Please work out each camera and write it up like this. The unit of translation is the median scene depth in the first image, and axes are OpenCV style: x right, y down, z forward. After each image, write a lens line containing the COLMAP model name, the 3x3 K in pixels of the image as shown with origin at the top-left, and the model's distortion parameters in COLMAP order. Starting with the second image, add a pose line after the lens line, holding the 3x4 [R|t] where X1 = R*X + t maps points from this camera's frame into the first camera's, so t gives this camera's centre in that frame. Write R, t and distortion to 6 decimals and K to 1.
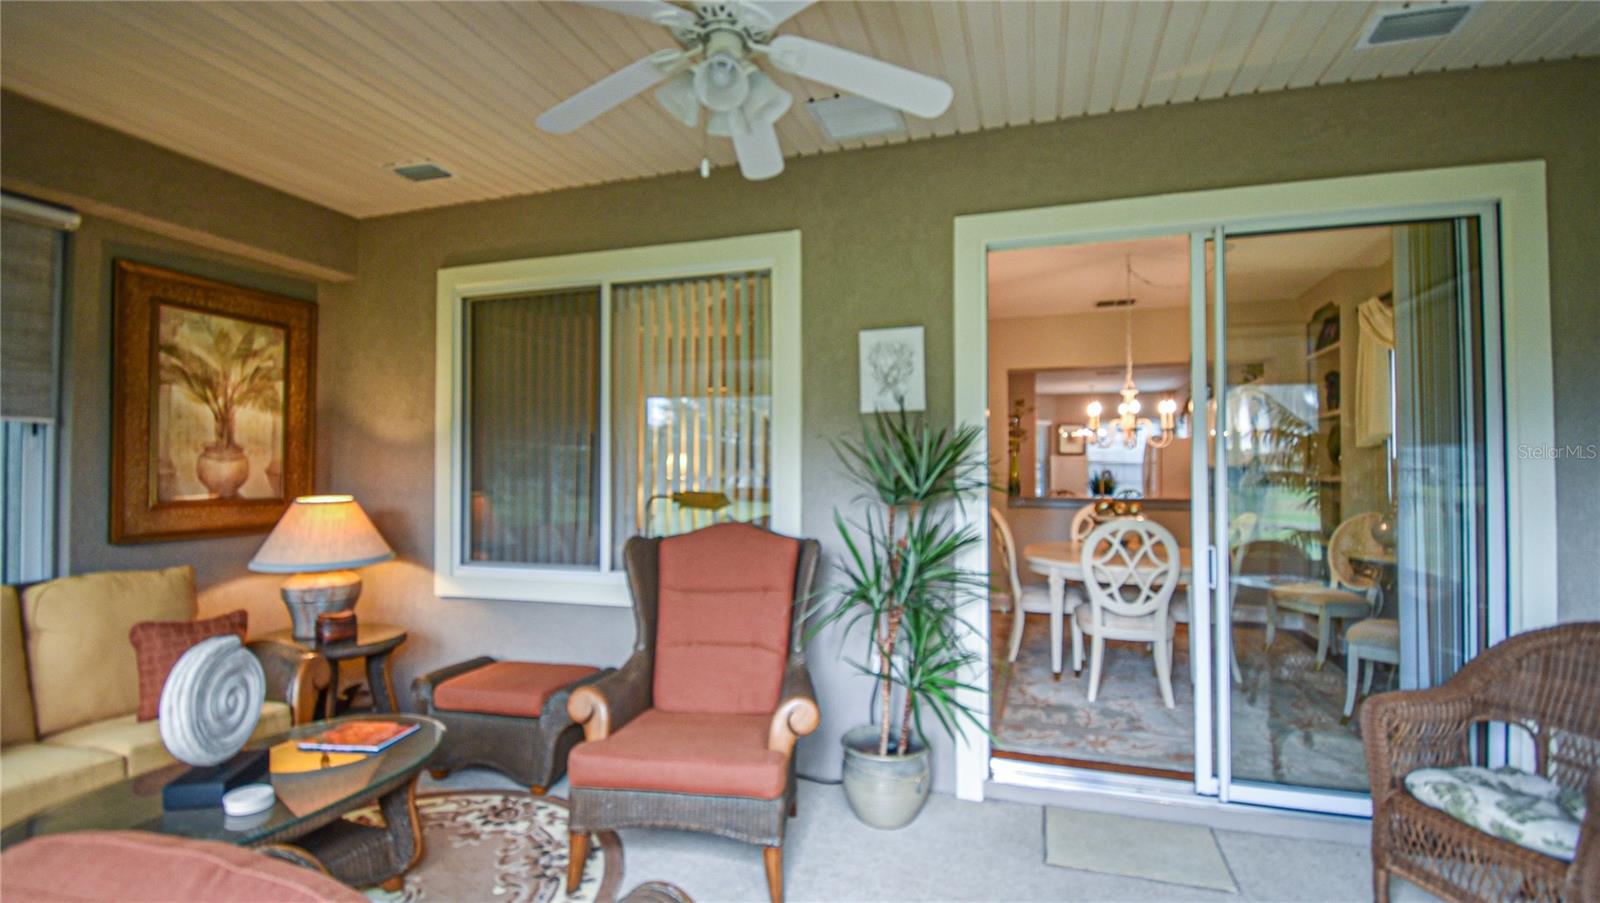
lens RADIAL K [[714.1, 0, 805.5], [0, 714.1, 457.6], [0, 0, 1]] dist [0.021999, -0.029688]
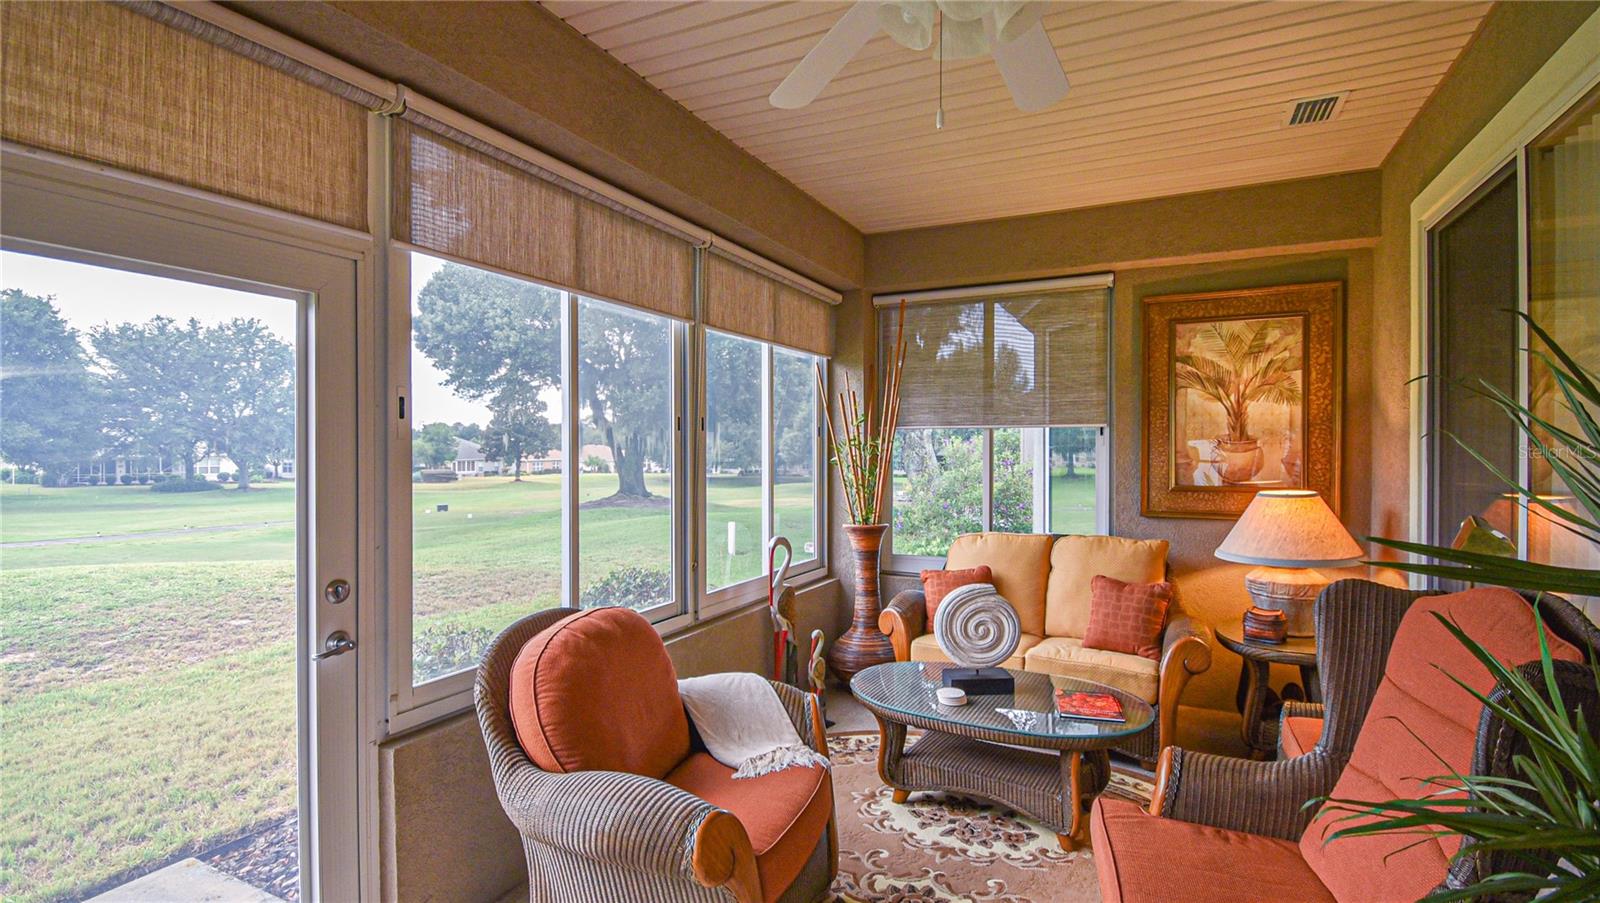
lens RADIAL K [[714.1, 0, 805.5], [0, 714.1, 457.6], [0, 0, 1]] dist [0.021999, -0.029688]
pose [[-0.166162, 0.008766, -0.986060, 0.383183], [0.014500, 0.999874, 0.006446, -0.003260], [0.985992, -0.013227, -0.166268, 0.536413]]
